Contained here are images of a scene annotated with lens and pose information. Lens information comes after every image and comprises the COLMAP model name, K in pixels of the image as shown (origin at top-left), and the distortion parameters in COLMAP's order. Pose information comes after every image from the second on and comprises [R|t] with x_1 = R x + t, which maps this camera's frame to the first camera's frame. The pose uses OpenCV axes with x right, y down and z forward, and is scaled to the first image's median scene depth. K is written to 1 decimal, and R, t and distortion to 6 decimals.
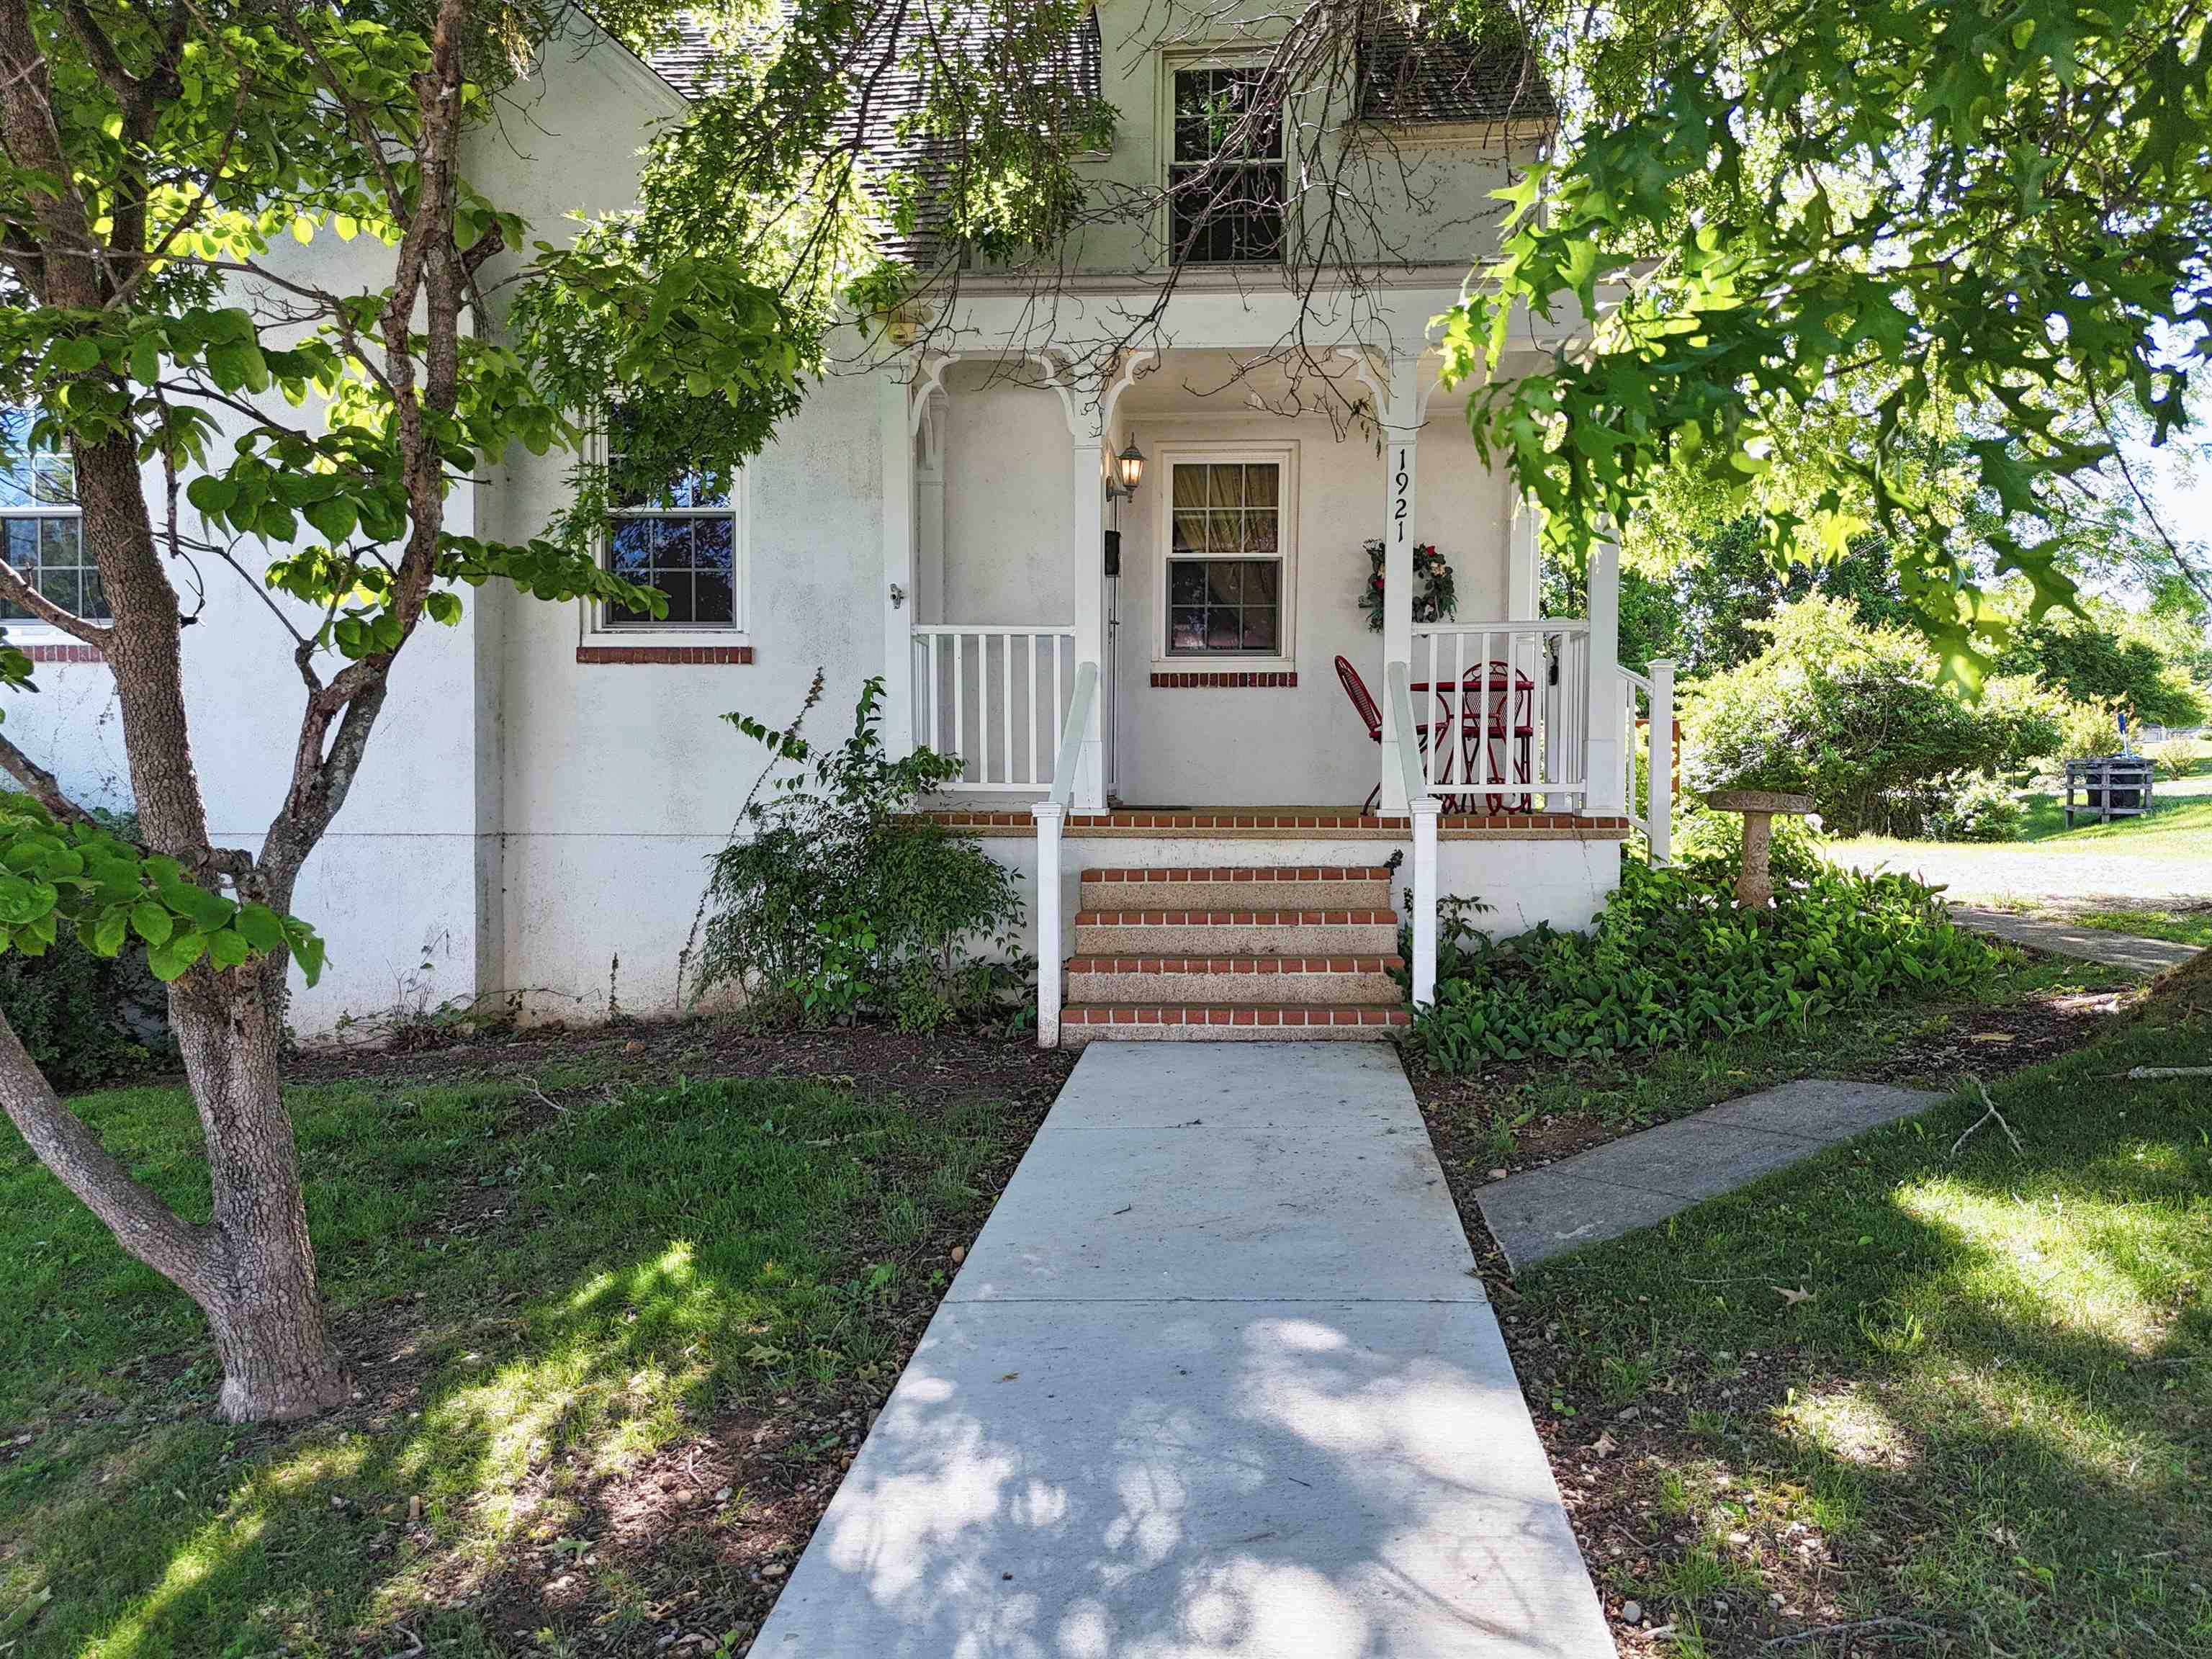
lens RADIAL K [[1558.7, 0, 1106.6], [0, 1558.7, 894.2], [0, 0, 1]] dist [0.048898, -0.047002]
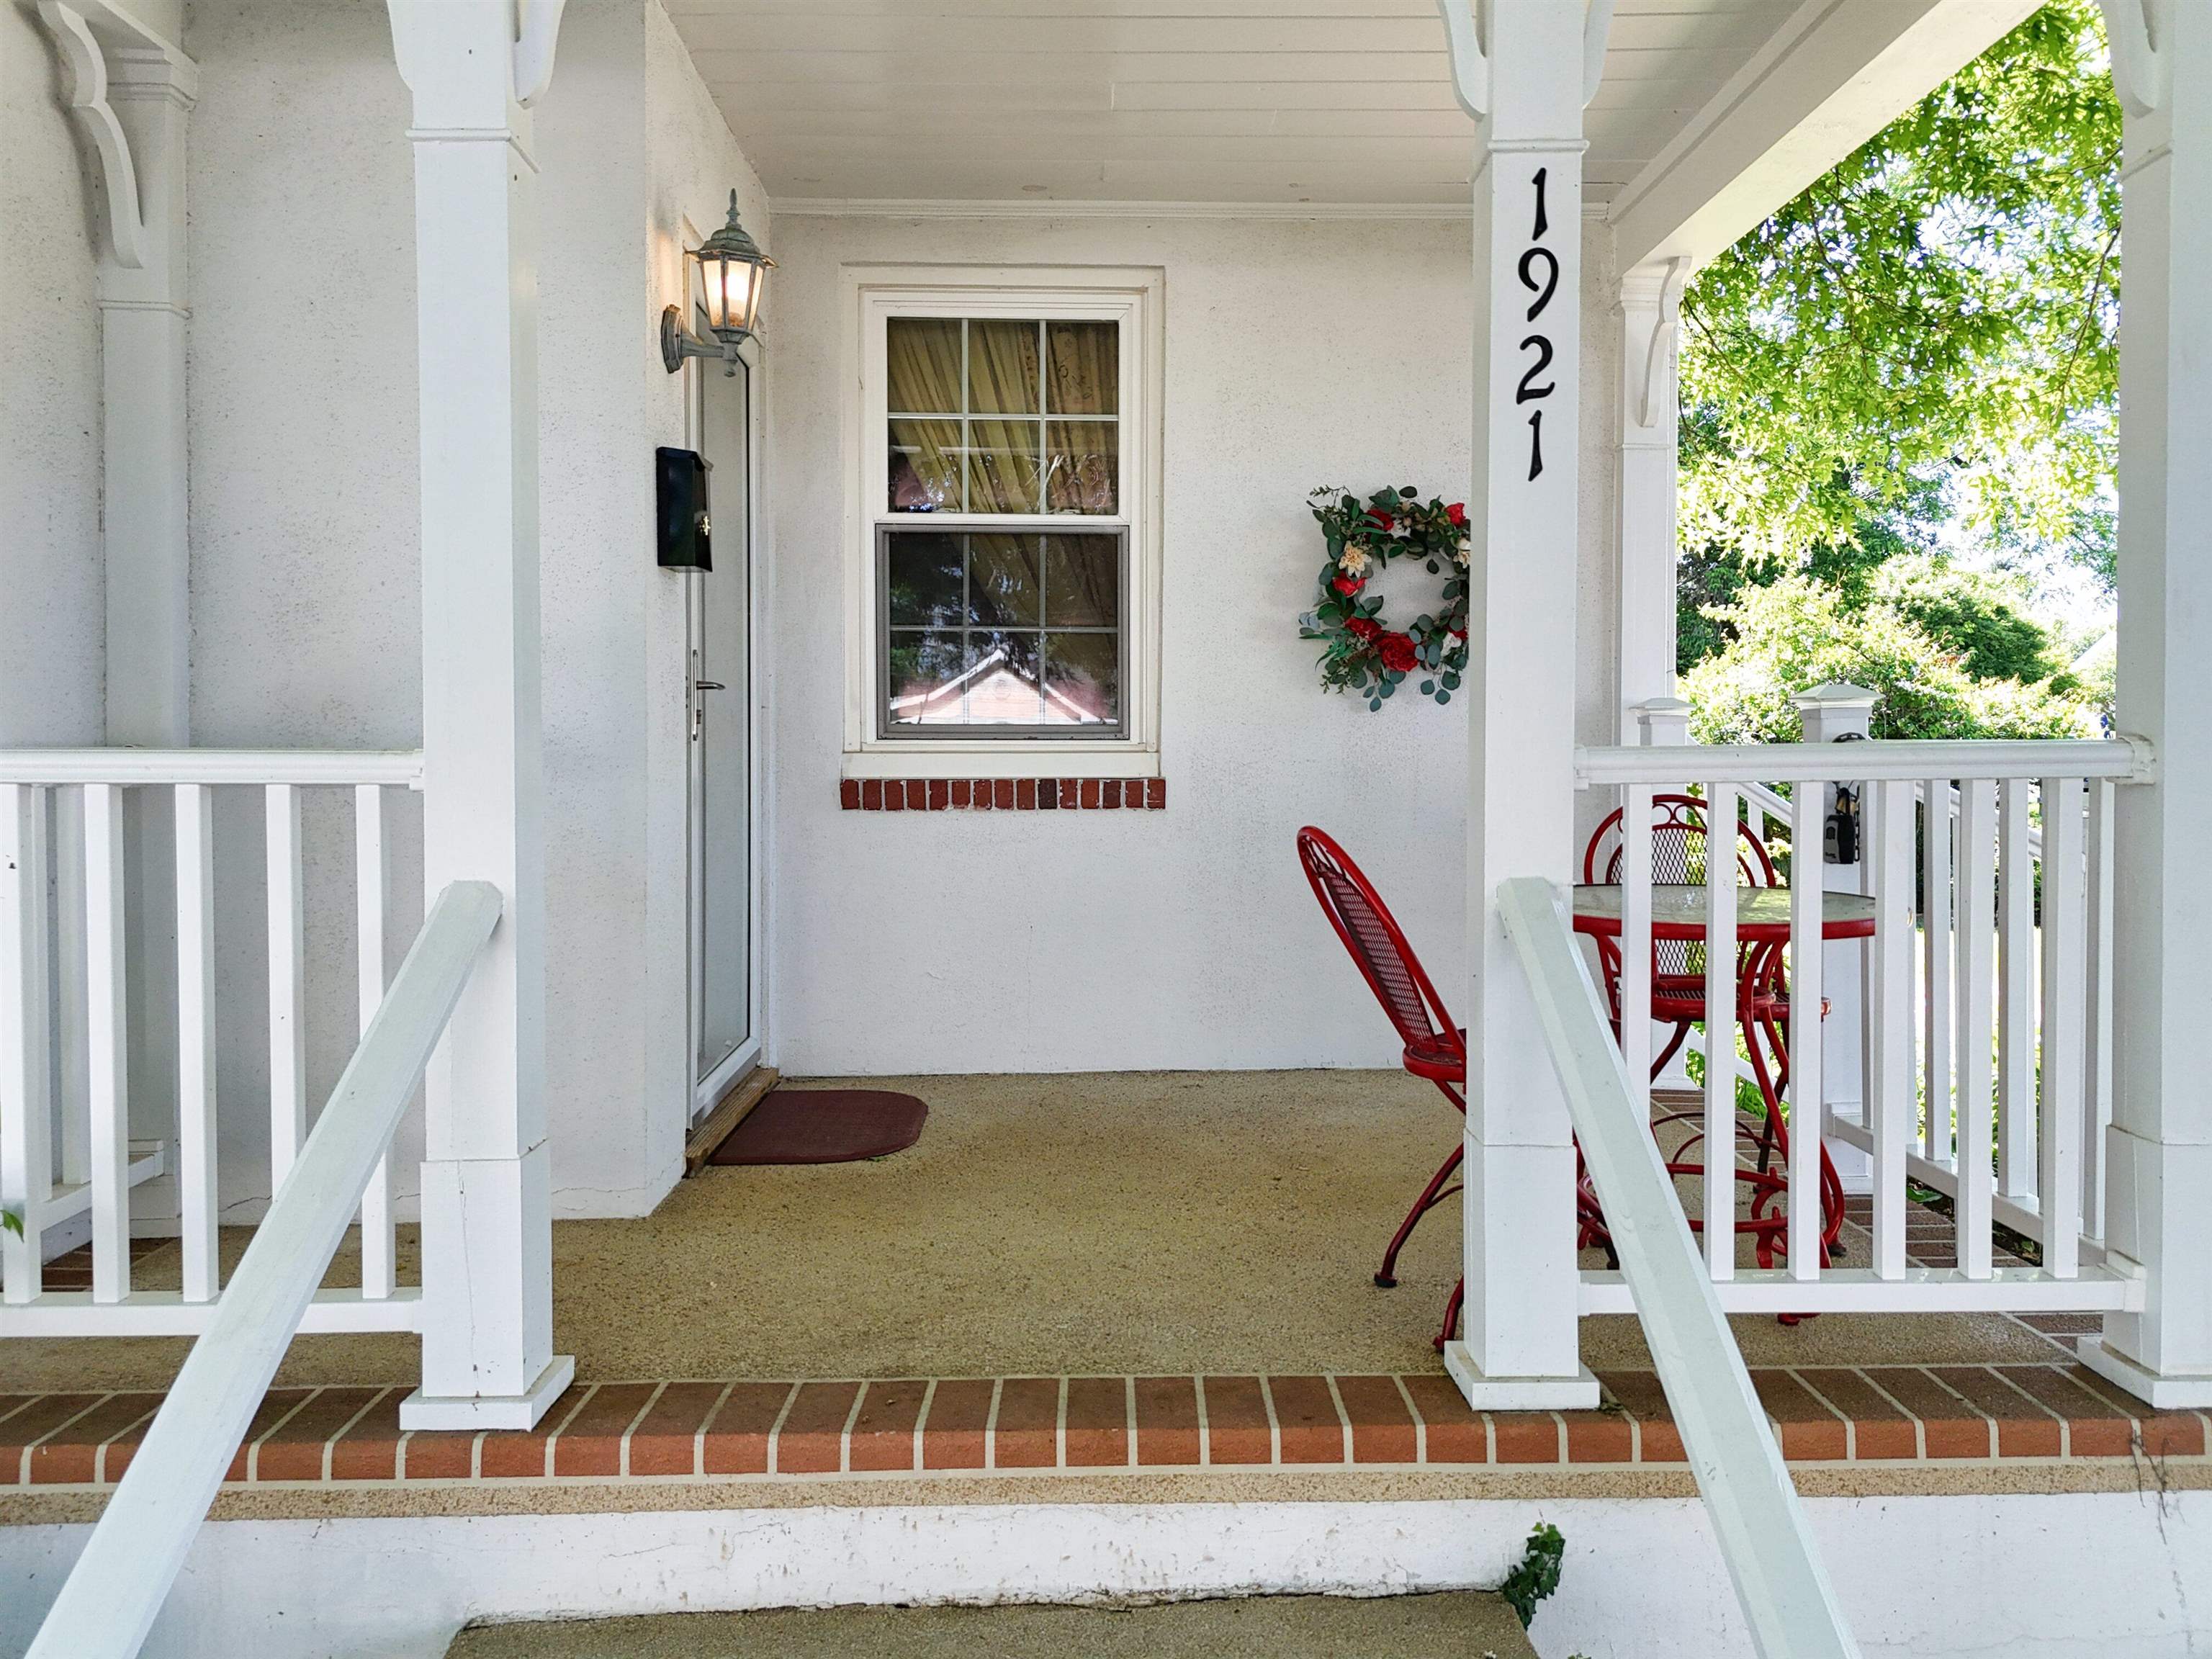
lens RADIAL K [[1605.5, 0, 1106.0], [0, 1605.5, 829.5], [0, 0, 1]] dist [0.063935, -0.047799]
pose [[0.994693, -0.010388, 0.102361, 0.056716], [0.012763, 0.999664, -0.022583, -0.116288], [-0.102092, 0.023769, 0.994491, 0.535862]]
